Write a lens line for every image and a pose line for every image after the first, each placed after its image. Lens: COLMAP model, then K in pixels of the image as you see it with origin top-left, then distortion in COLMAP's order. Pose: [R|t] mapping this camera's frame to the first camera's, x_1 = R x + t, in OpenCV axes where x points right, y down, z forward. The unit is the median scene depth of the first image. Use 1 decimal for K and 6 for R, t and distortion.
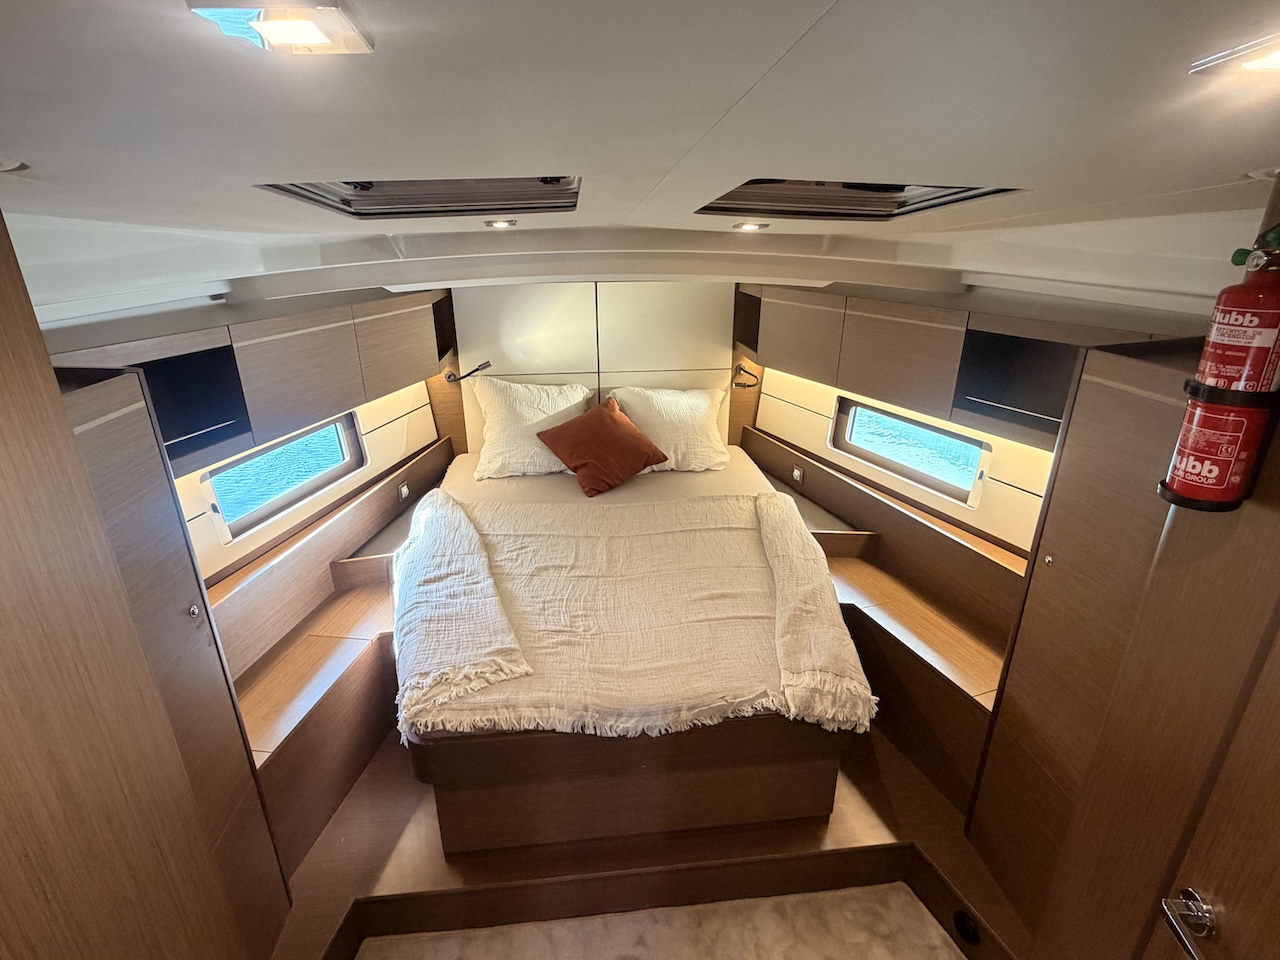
lens RADIAL K [[656.8, 0, 639.4], [0, 656.8, 480.8], [0, 0, 1]] dist [-0.001738, 0.000482]
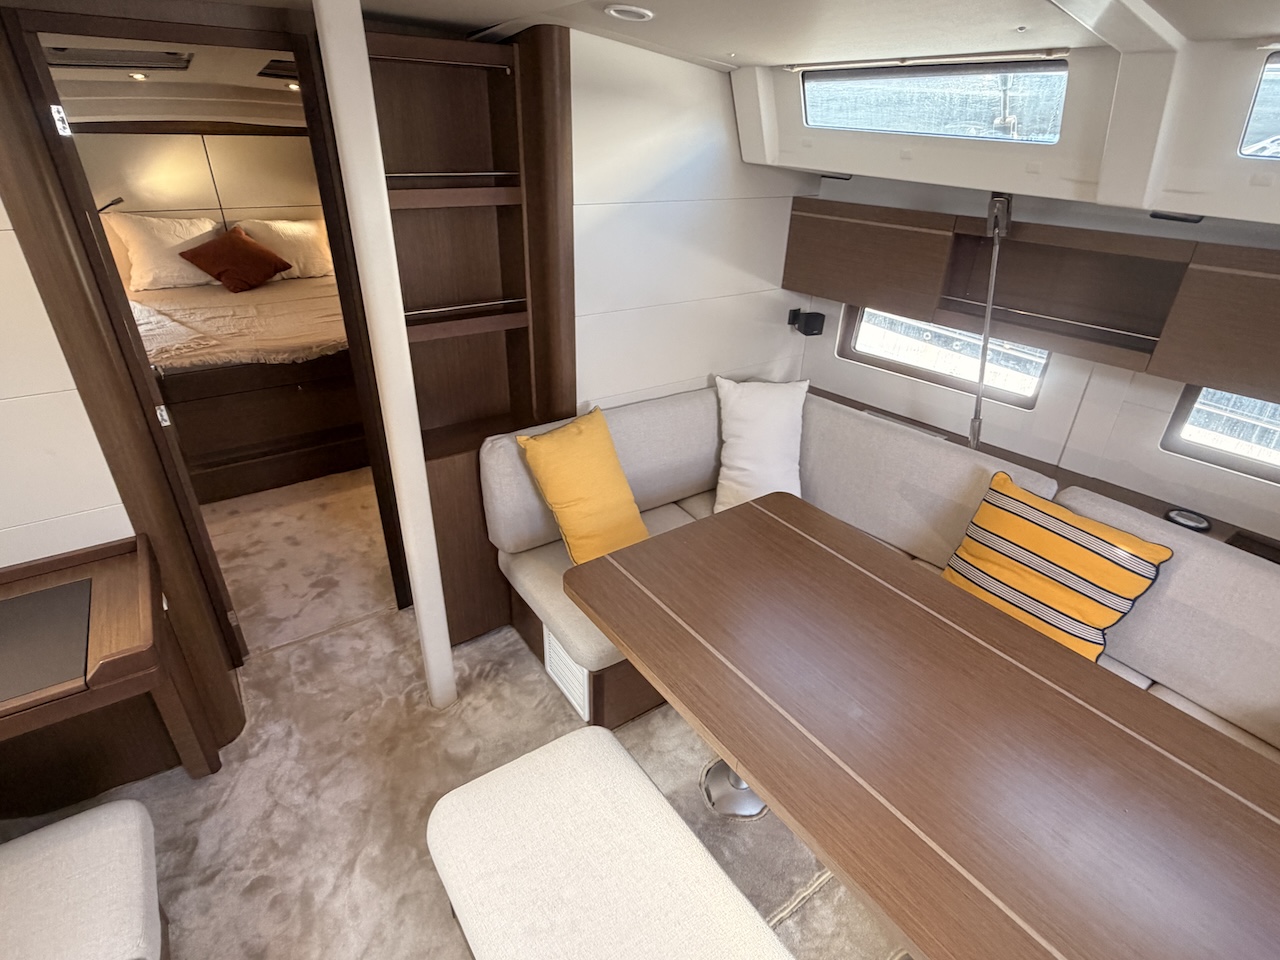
lens RADIAL K [[656.8, 0, 642.7], [0, 656.8, 478.1], [0, 0, 1]] dist [-0.001738, 0.000482]
pose [[0.877350, -0.199615, 0.436361, -0.003839], [0.141832, 0.976613, 0.161586, 0.450387], [-0.458411, -0.079878, 0.885143, -1.001895]]
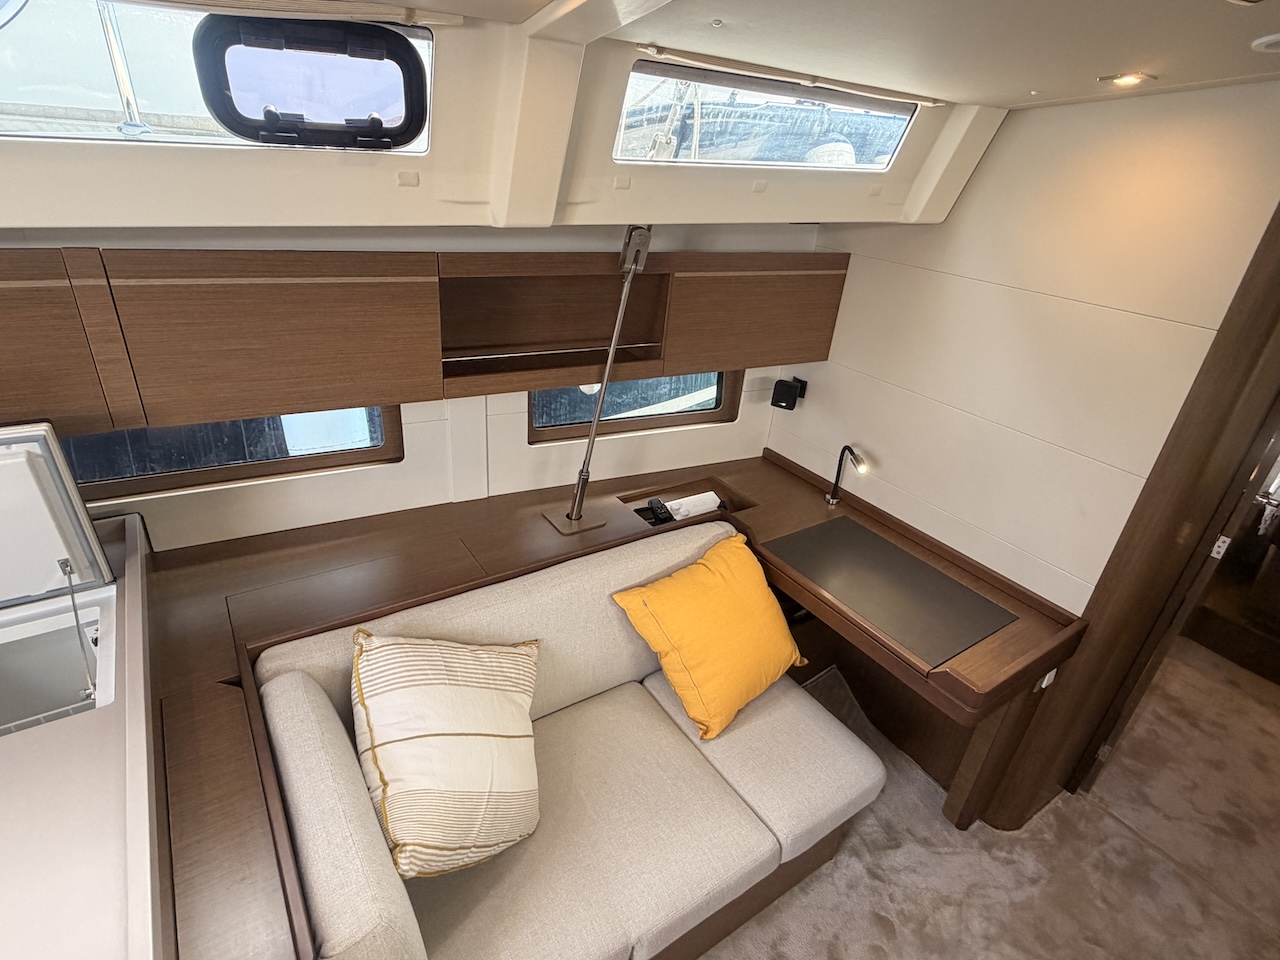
lens RADIAL K [[656.8, 0, 637.1], [0, 656.8, 478.7], [0, 0, 1]] dist [-0.001738, 0.000482]
pose [[0.466462, 0.435766, -0.769754, 0.078991], [-0.393513, 0.881603, 0.260620, 0.415696], [0.792187, 0.181339, 0.582714, -0.939512]]
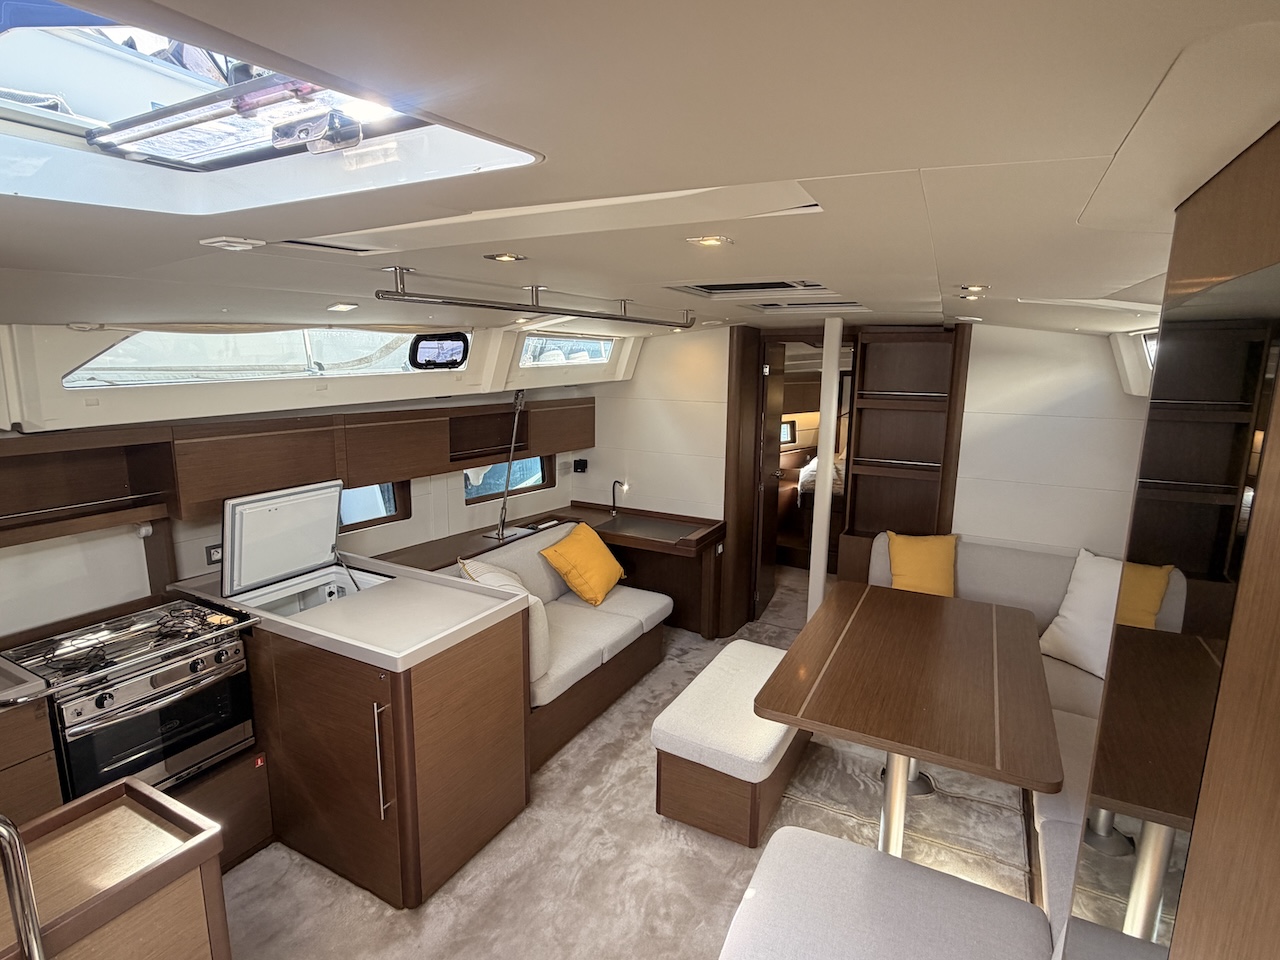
lens RADIAL K [[656.8, 0, 640.9], [0, 656.8, 481.5], [0, 0, 1]] dist [-0.001738, 0.000482]
pose [[0.825605, 0.116478, -0.552096, 0.666626], [-0.216155, 0.969107, -0.118781, 0.737251], [0.521204, 0.217404, 0.825277, -1.806126]]
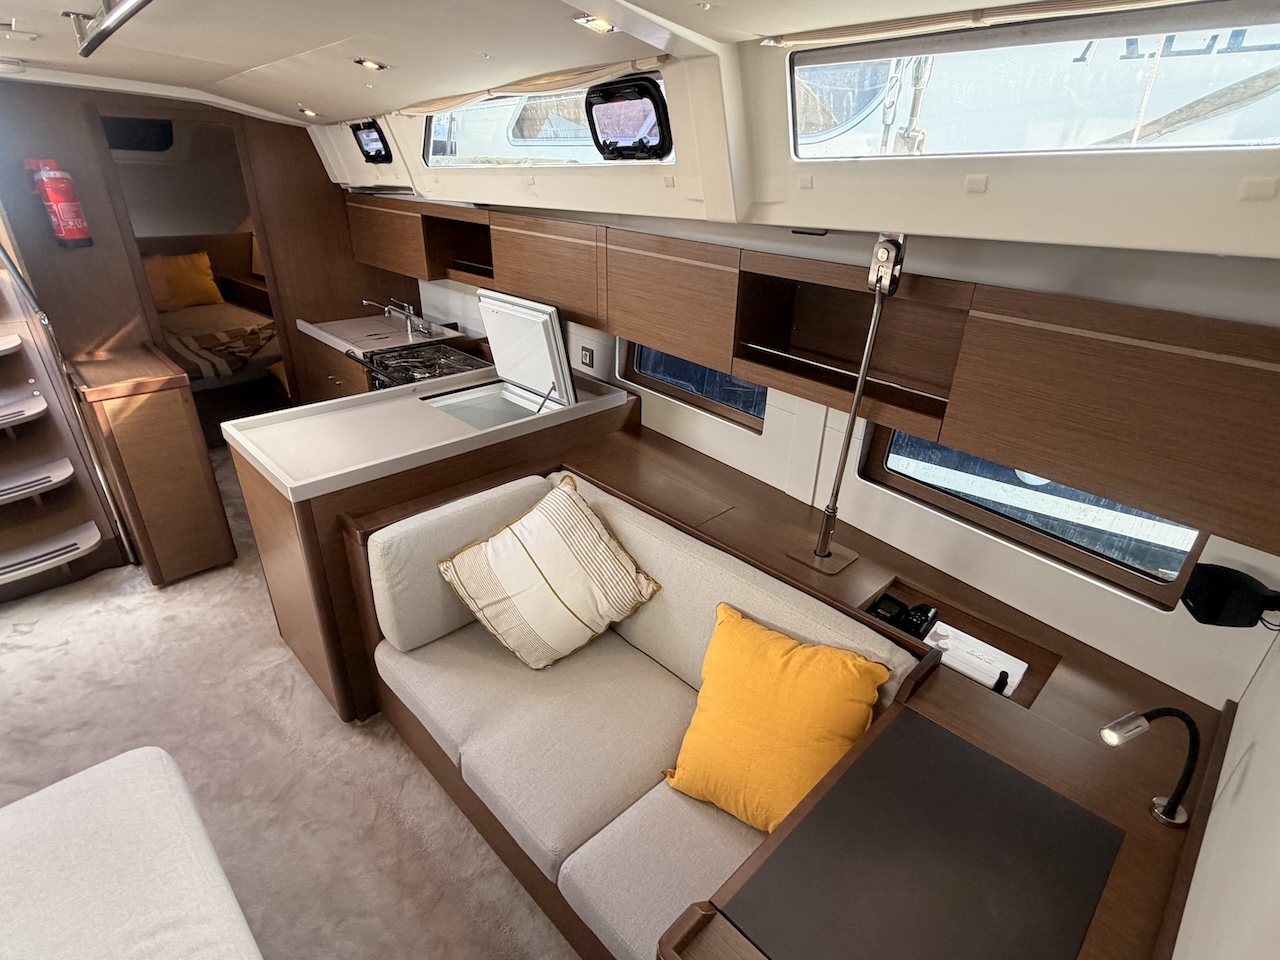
lens RADIAL K [[656.8, 0, 637.8], [0, 656.8, 480.1], [0, 0, 1]] dist [-0.001738, 0.000482]
pose [[-0.785137, 0.254749, -0.564503, -0.007627], [-0.245606, 0.708671, 0.661410, 0.159442], [0.568540, 0.657943, -0.493835, -0.220864]]
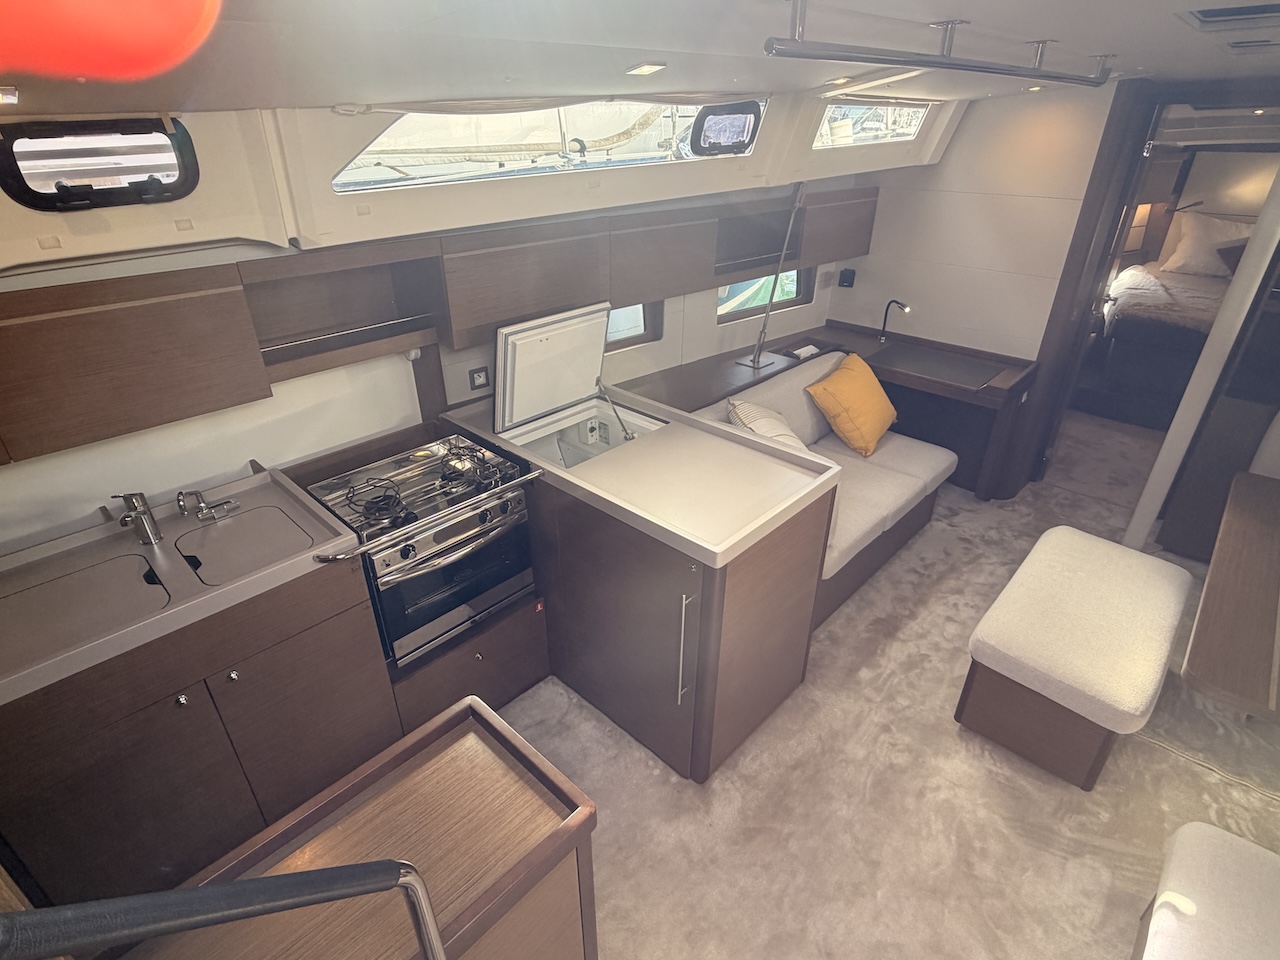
lens RADIAL K [[656.8, 0, 637.9], [0, 656.8, 476.7], [0, 0, 1]] dist [-0.001738, 0.000482]
pose [[0.647783, 0.364907, -0.668745, 0.319014], [-0.274752, 0.930647, 0.241676, 0.700335], [0.710555, 0.027185, 0.703117, -1.771356]]
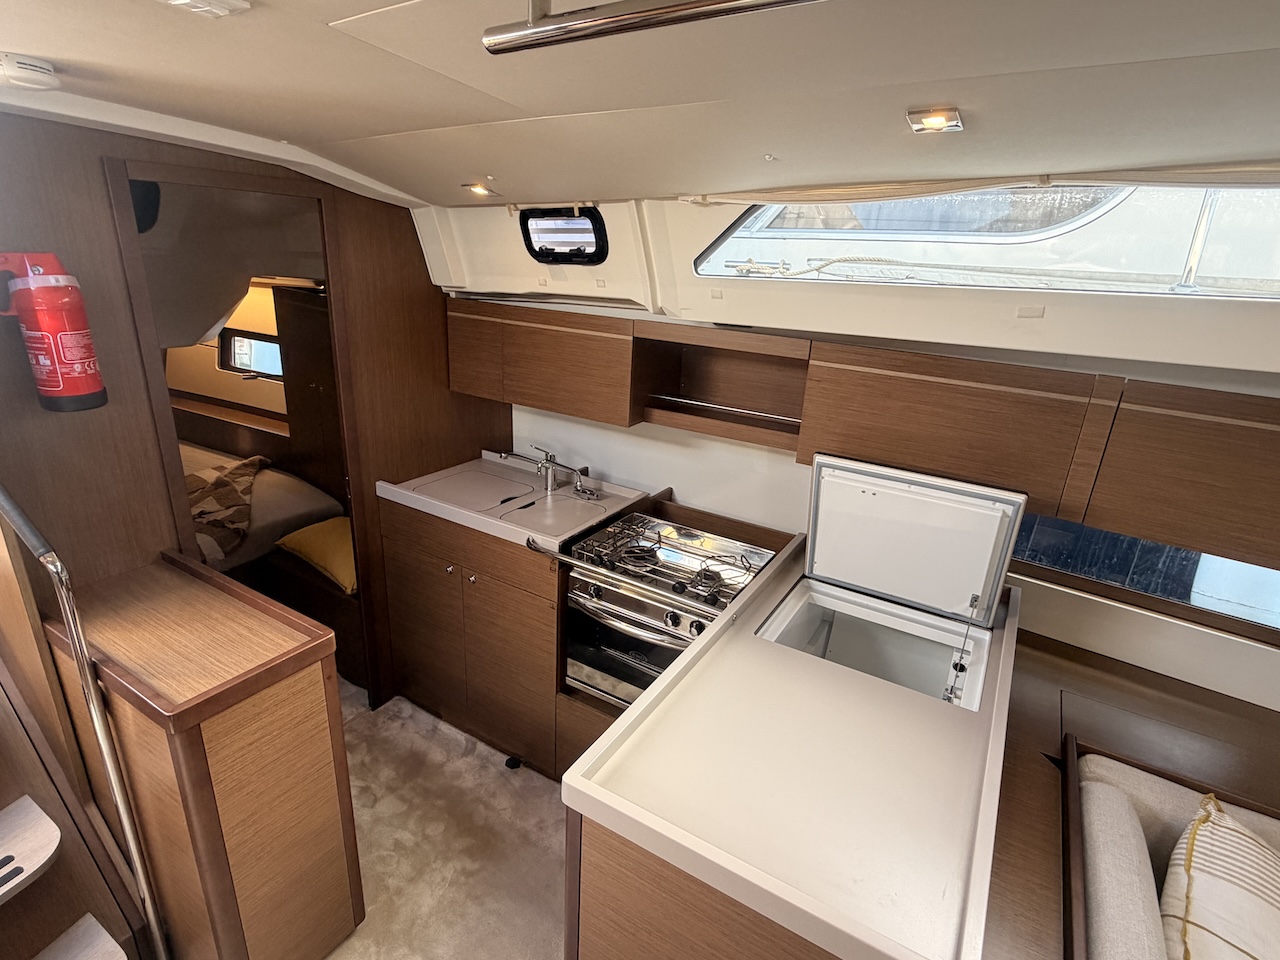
lens RADIAL K [[656.8, 0, 645.2], [0, 656.8, 480.4], [0, 0, 1]] dist [-0.001738, 0.000482]
pose [[-0.605101, 0.237667, -0.759847, 0.196424], [-0.331985, 0.792145, 0.512144, 0.468400], [0.723629, 0.562157, -0.400426, -1.039604]]
